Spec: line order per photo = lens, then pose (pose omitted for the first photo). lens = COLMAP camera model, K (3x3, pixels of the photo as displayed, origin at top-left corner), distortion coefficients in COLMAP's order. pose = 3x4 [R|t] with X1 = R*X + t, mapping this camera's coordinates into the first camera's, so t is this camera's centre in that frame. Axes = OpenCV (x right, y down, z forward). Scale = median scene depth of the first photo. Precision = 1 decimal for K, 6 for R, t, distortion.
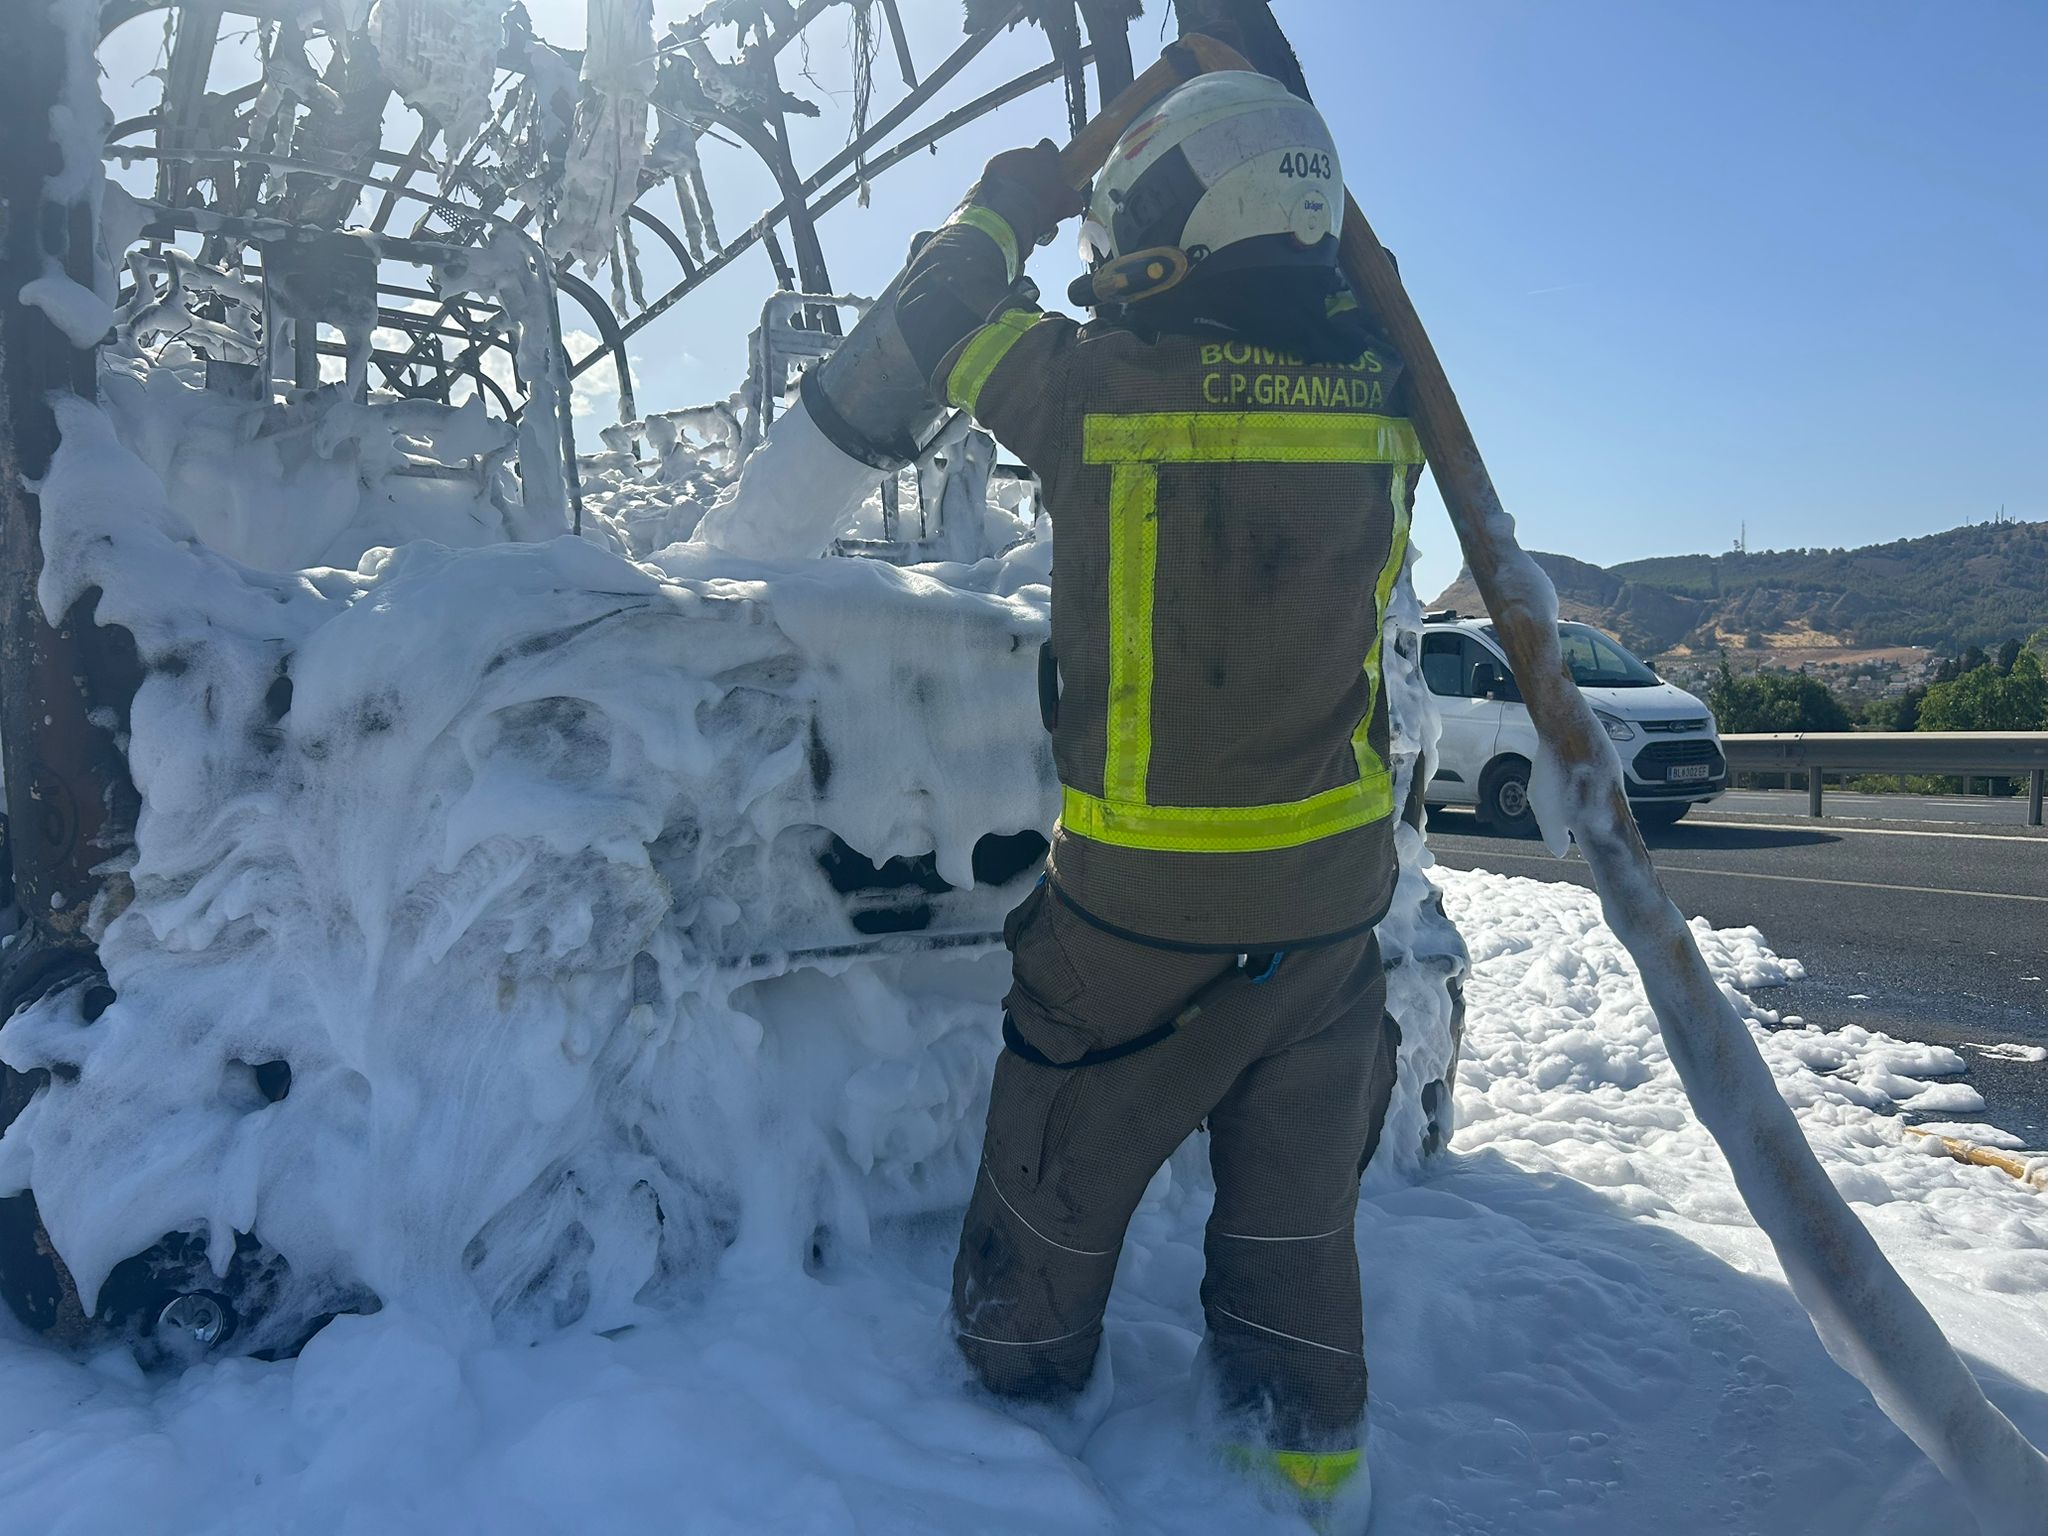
lens RADIAL K [[1540.2, 0, 1002.0], [0, 1540.2, 747.5], [0, 0, 1]] dist [0.046944, -0.052658]
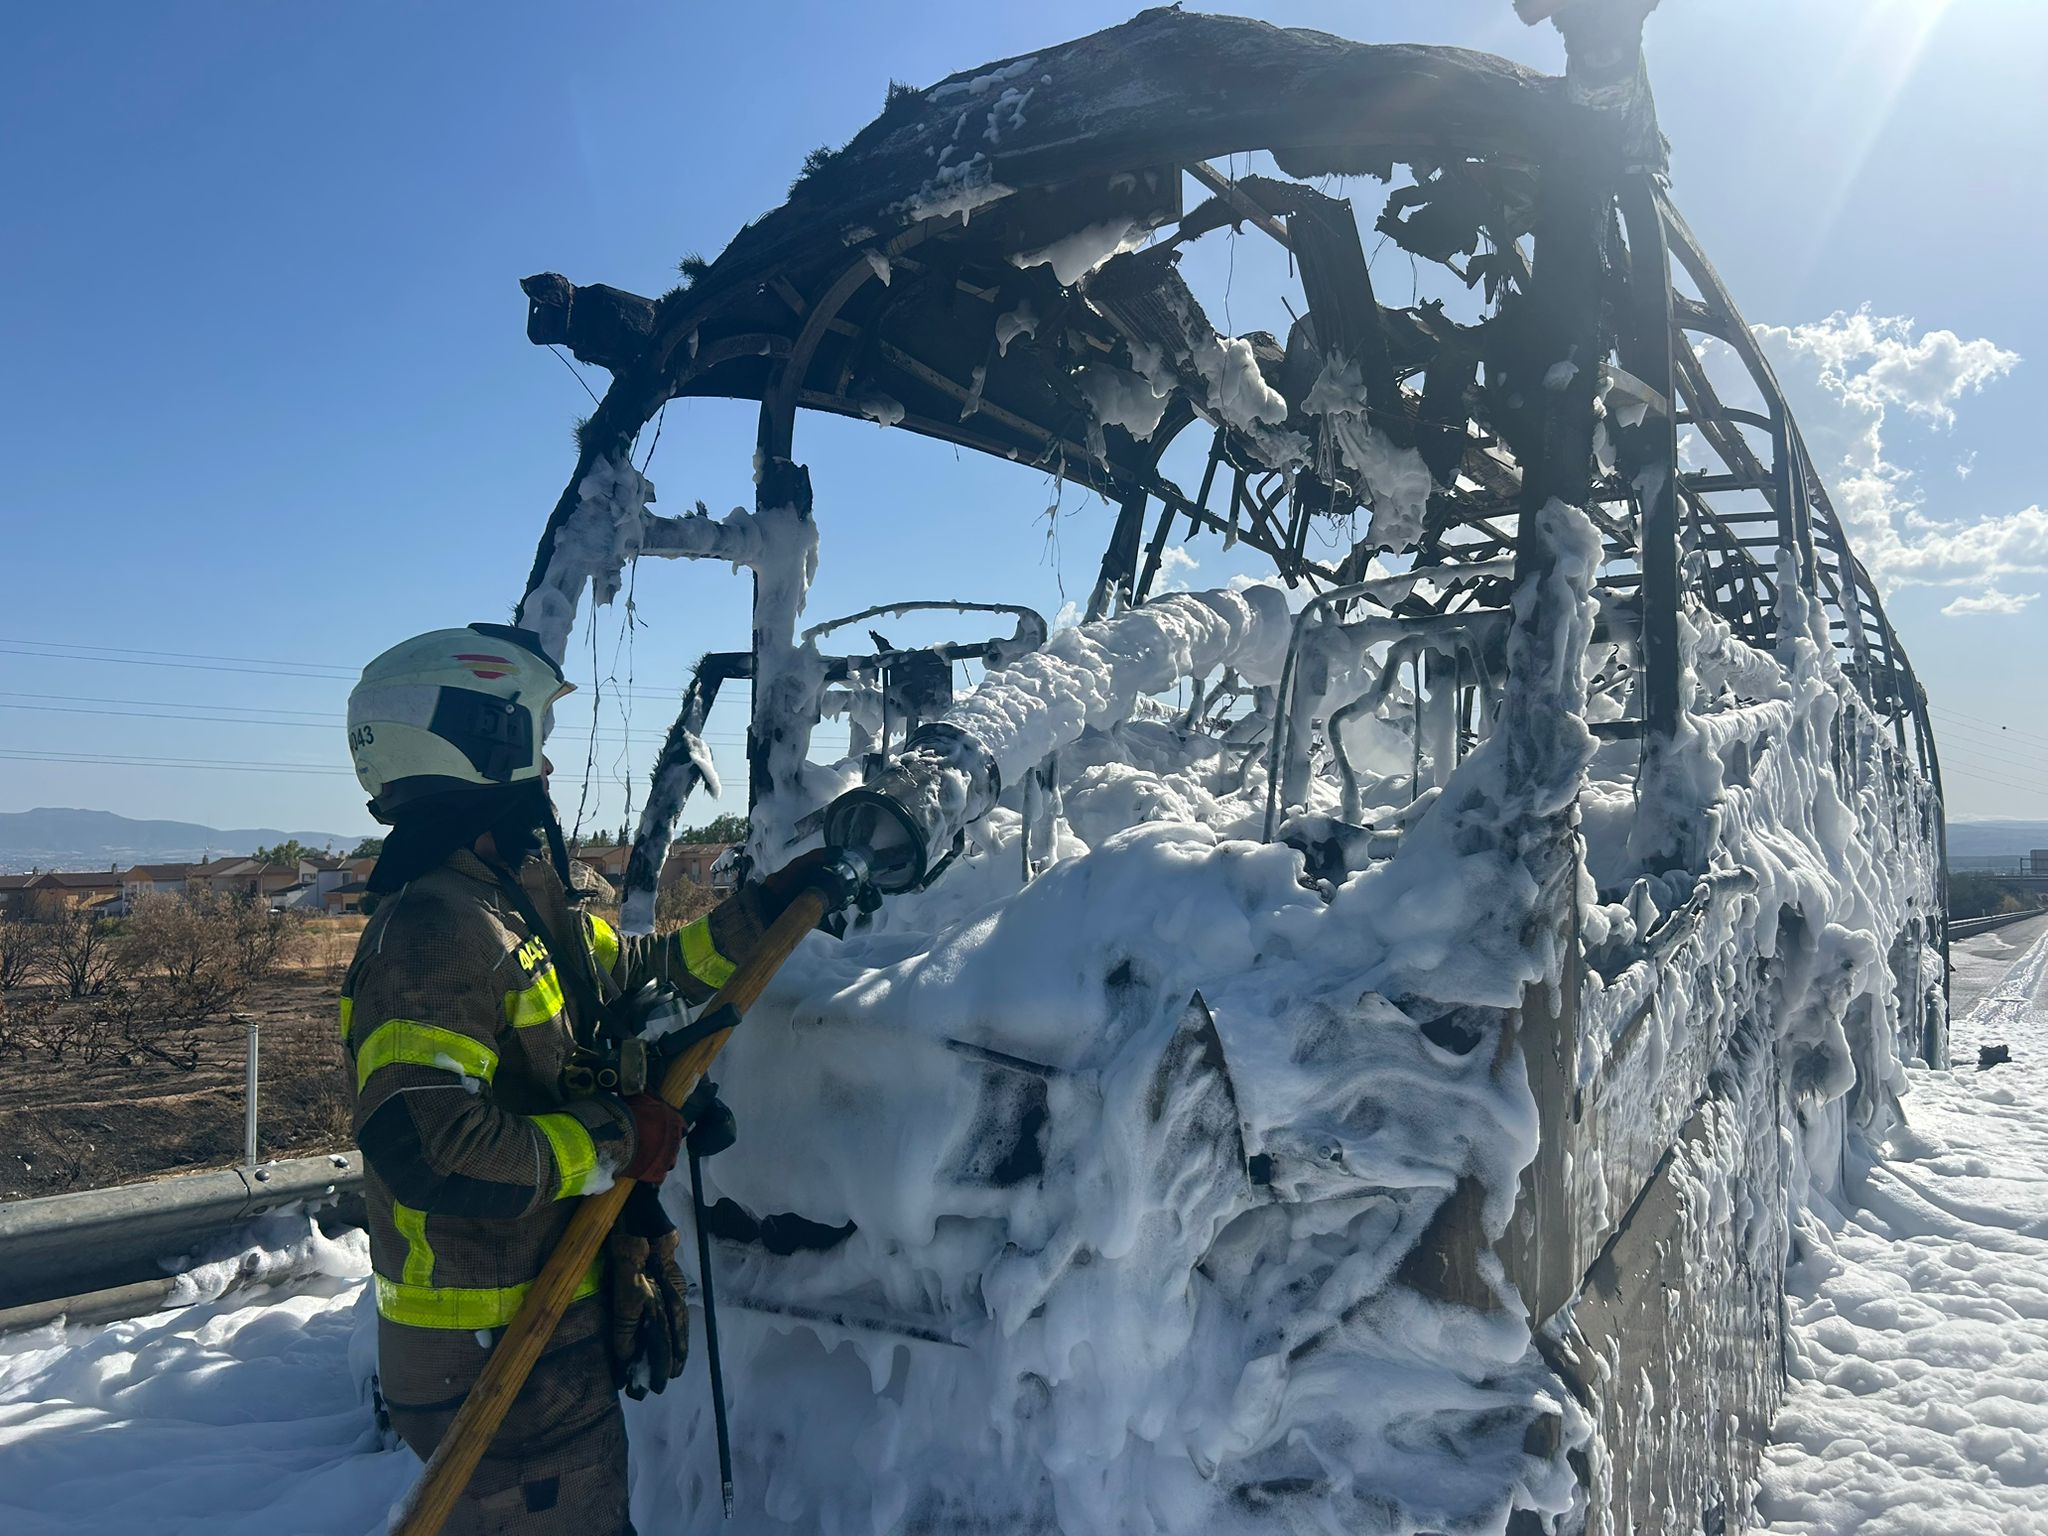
lens RADIAL K [[1540.2, 0, 1031.3], [0, 1540.2, 769.4], [0, 0, 1]] dist [0.046944, -0.052658]
pose [[0.431855, -0.063888, -0.899678, 1.168183], [-0.019868, 0.996572, -0.080305, -0.183719], [0.901724, 0.052555, 0.429105, 0.772583]]
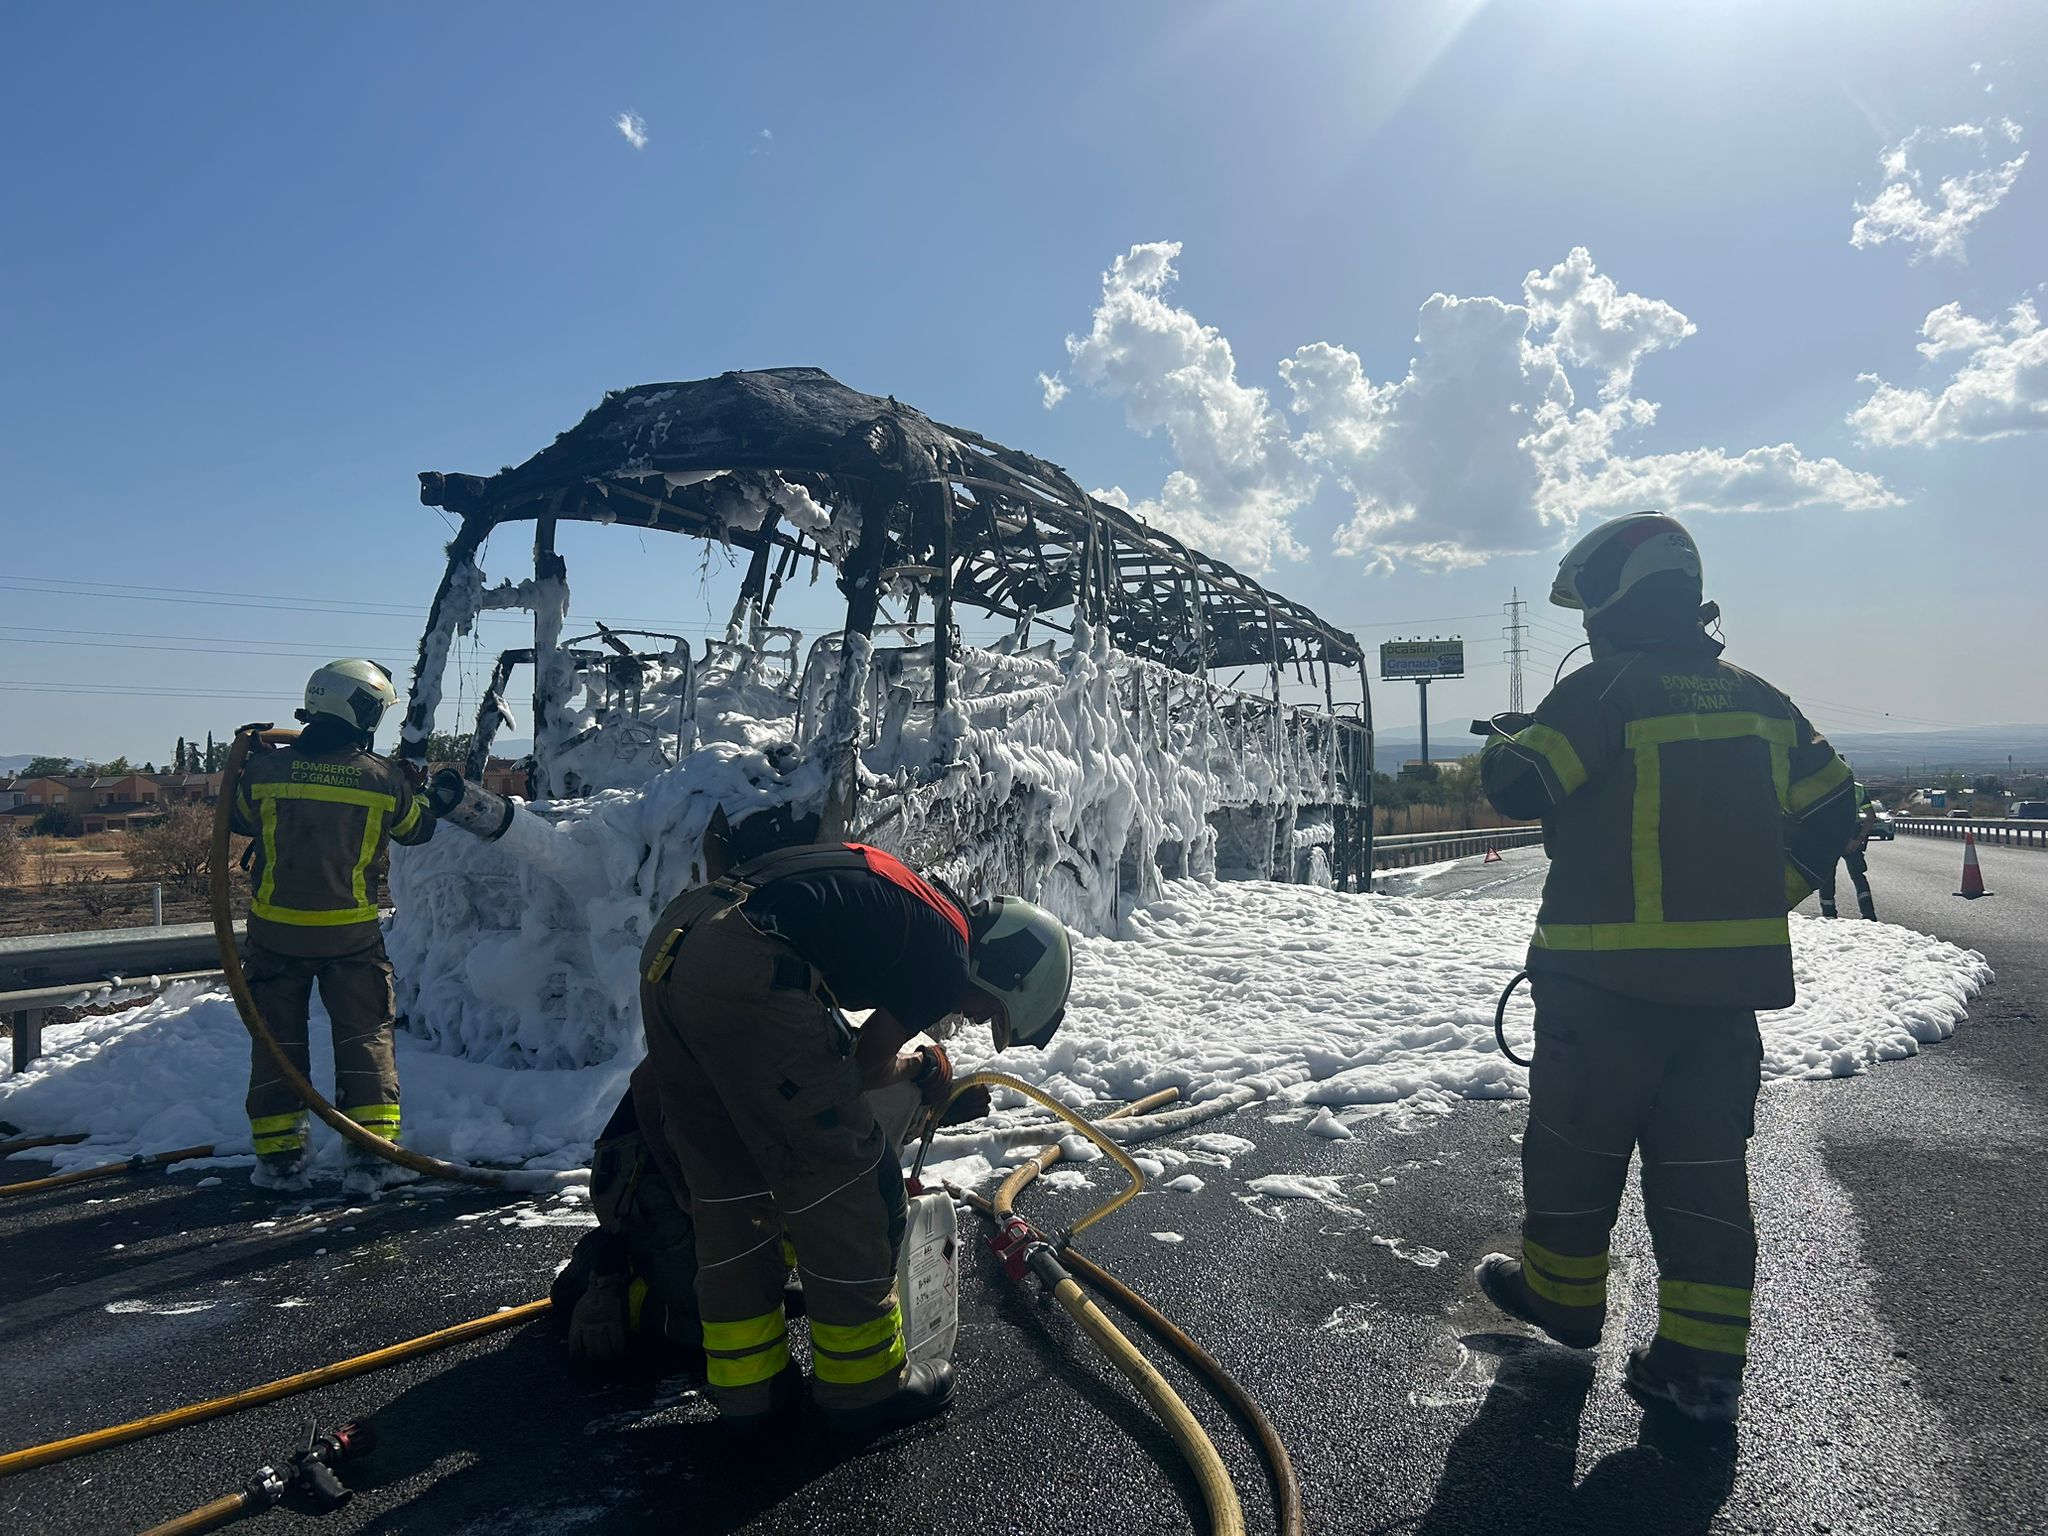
lens RADIAL K [[1540.2, 0, 1011.5], [0, 1540.2, 774.0], [0, 0, 1]] dist [0.046944, -0.052658]
pose [[0.569428, -0.014958, -0.821905, 3.054331], [-0.012056, 0.999575, -0.026544, -0.105392], [0.821953, 0.025024, 0.569006, 0.087299]]
